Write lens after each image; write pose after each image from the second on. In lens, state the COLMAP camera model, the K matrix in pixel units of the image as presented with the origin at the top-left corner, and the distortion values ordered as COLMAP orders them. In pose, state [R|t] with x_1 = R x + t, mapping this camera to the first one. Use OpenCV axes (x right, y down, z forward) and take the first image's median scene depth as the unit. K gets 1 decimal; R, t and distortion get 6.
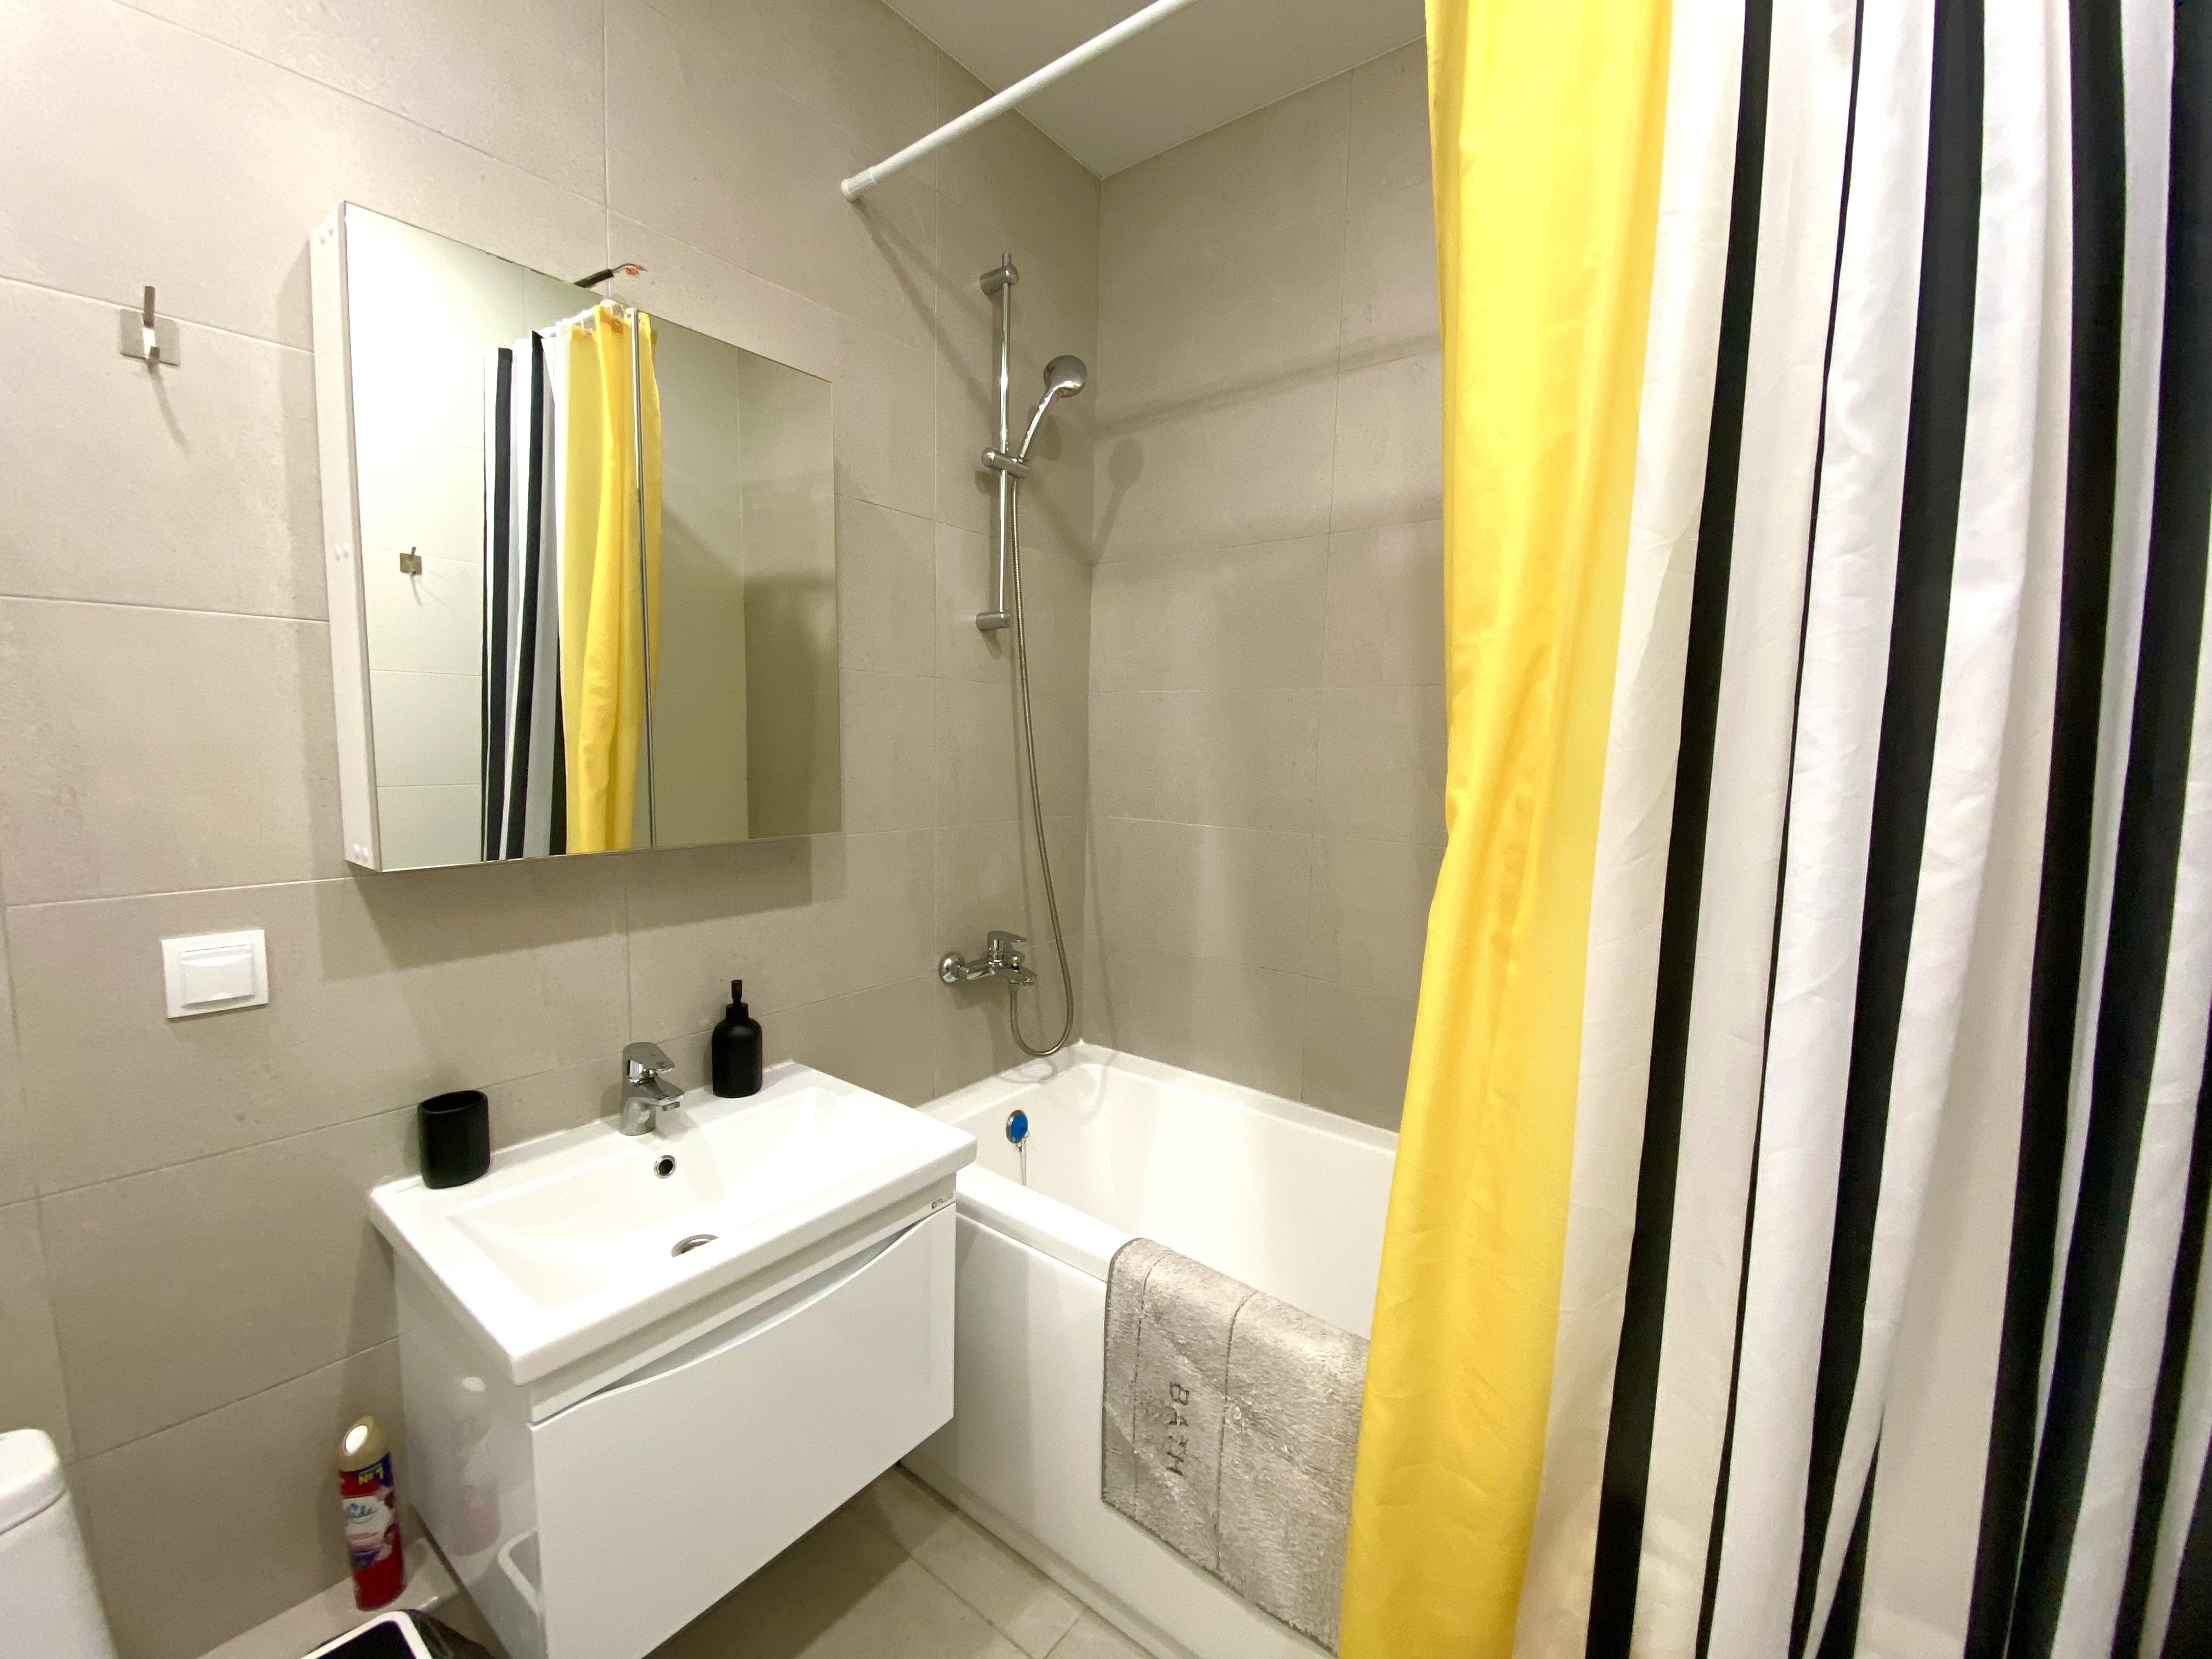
lens RADIAL K [[891.2, 0, 1117.7], [0, 891.2, 822.8], [0, 0, 1]] dist [0.001596, -0.015522]
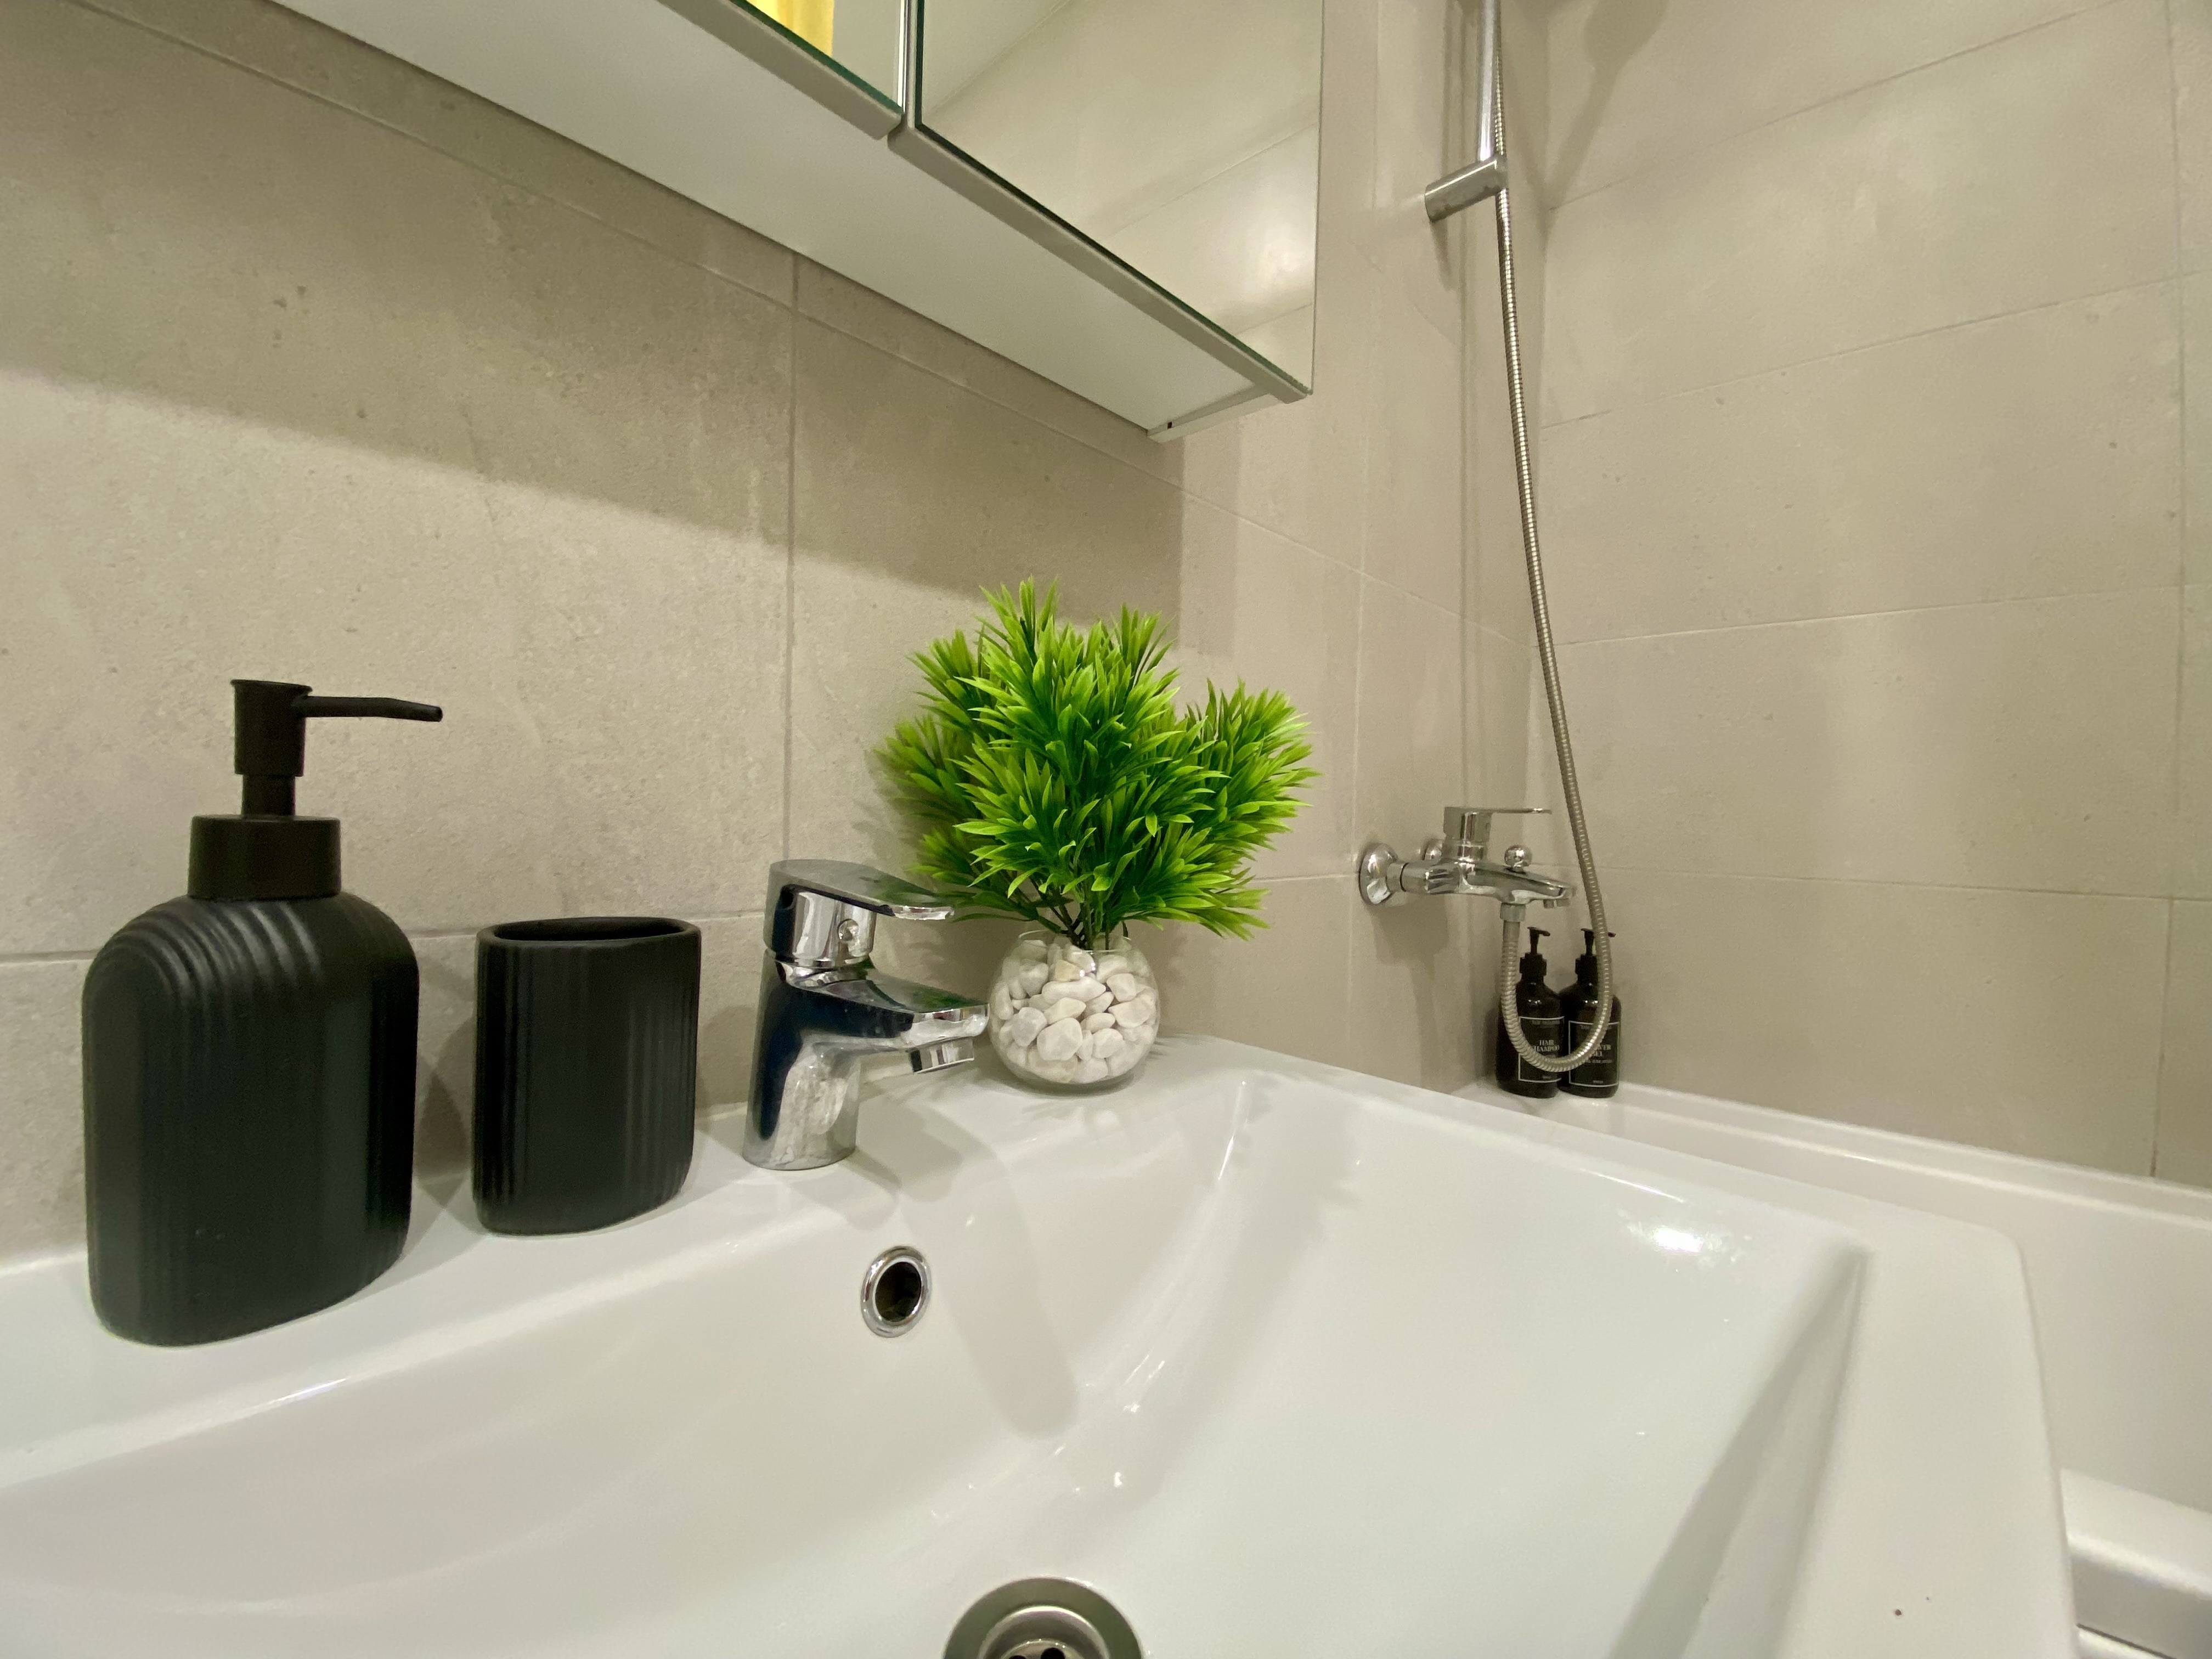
lens RADIAL K [[896.9, 0, 1112.0], [0, 896.9, 827.6], [0, 0, 1]] dist [-0.000990, -0.000202]
pose [[0.994835, 0.004396, -0.101408, -0.404686], [-0.012952, 0.996393, -0.083870, 0.259307], [0.100674, 0.084750, 0.991303, 0.701926]]
